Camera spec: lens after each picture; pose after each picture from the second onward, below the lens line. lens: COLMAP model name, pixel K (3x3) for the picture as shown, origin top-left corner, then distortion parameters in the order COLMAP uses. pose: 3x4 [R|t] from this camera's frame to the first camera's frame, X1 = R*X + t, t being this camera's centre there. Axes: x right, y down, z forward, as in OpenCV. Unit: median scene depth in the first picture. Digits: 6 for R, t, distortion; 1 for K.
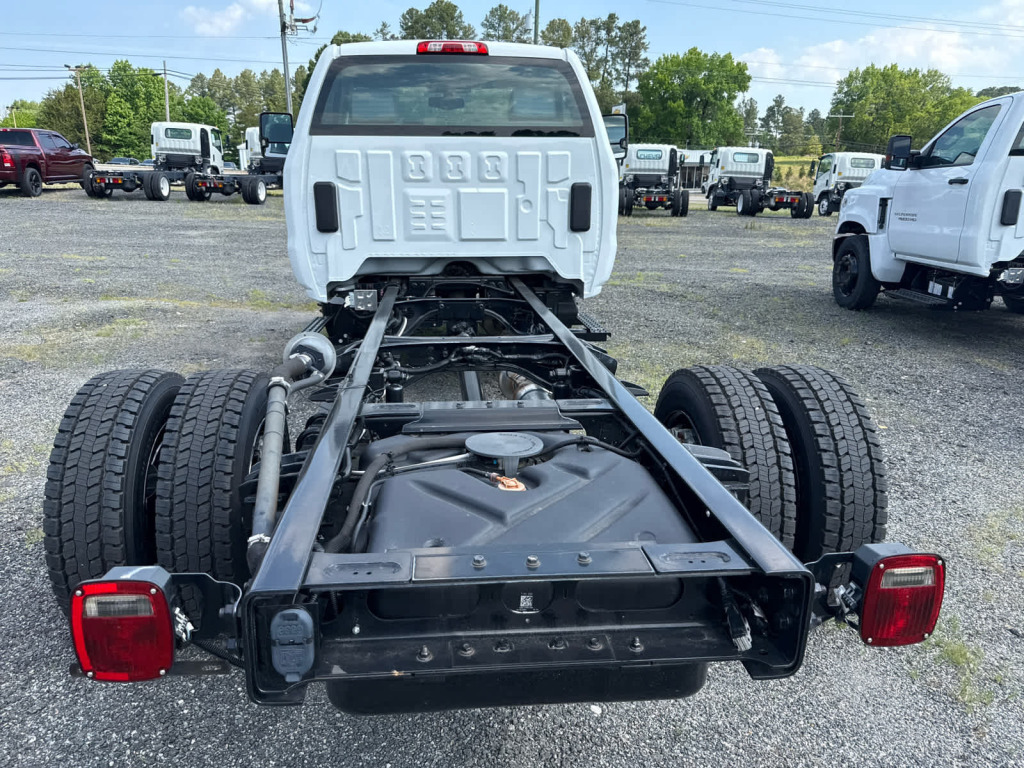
lens RADIAL K [[713.6, 0, 493.0], [0, 713.6, 396.1], [0, 0, 1]] dist [0.035155, -0.082297]
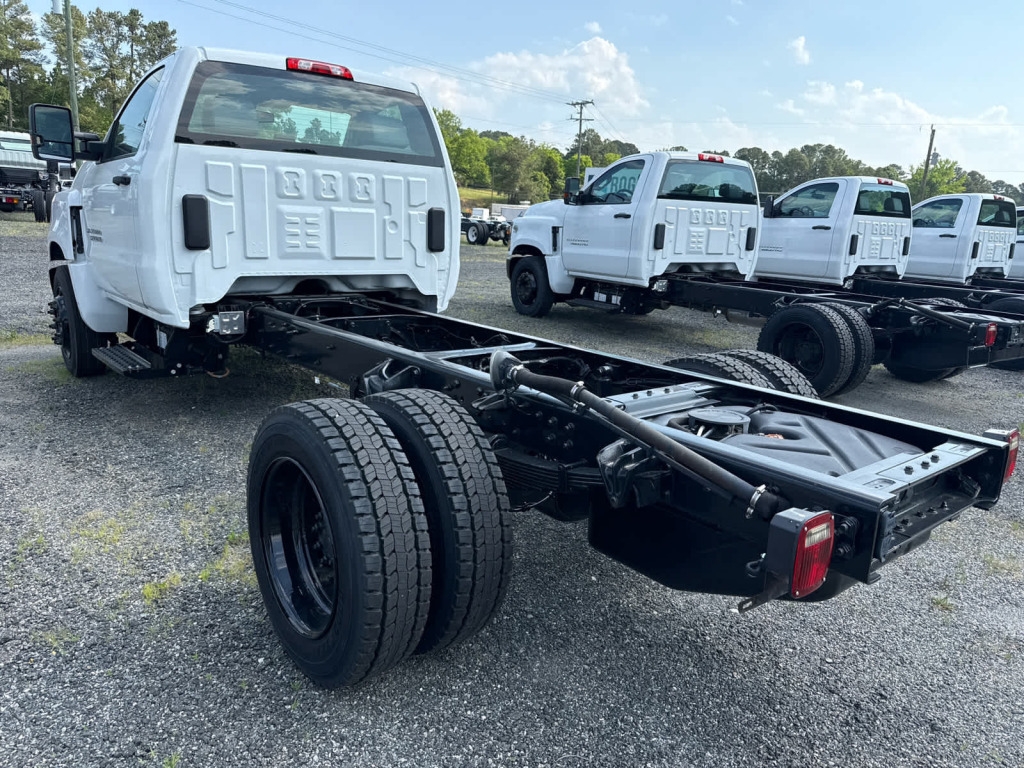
lens RADIAL K [[731.7, 0, 512.7], [0, 731.7, 409.7], [0, 0, 1]] dist [-0.037003, 0.001306]
pose [[0.809343, -0.109820, 0.576978, -0.445421], [0.114339, 0.993029, 0.028623, -0.009826], [-0.576100, 0.042806, 0.816258, 0.036844]]
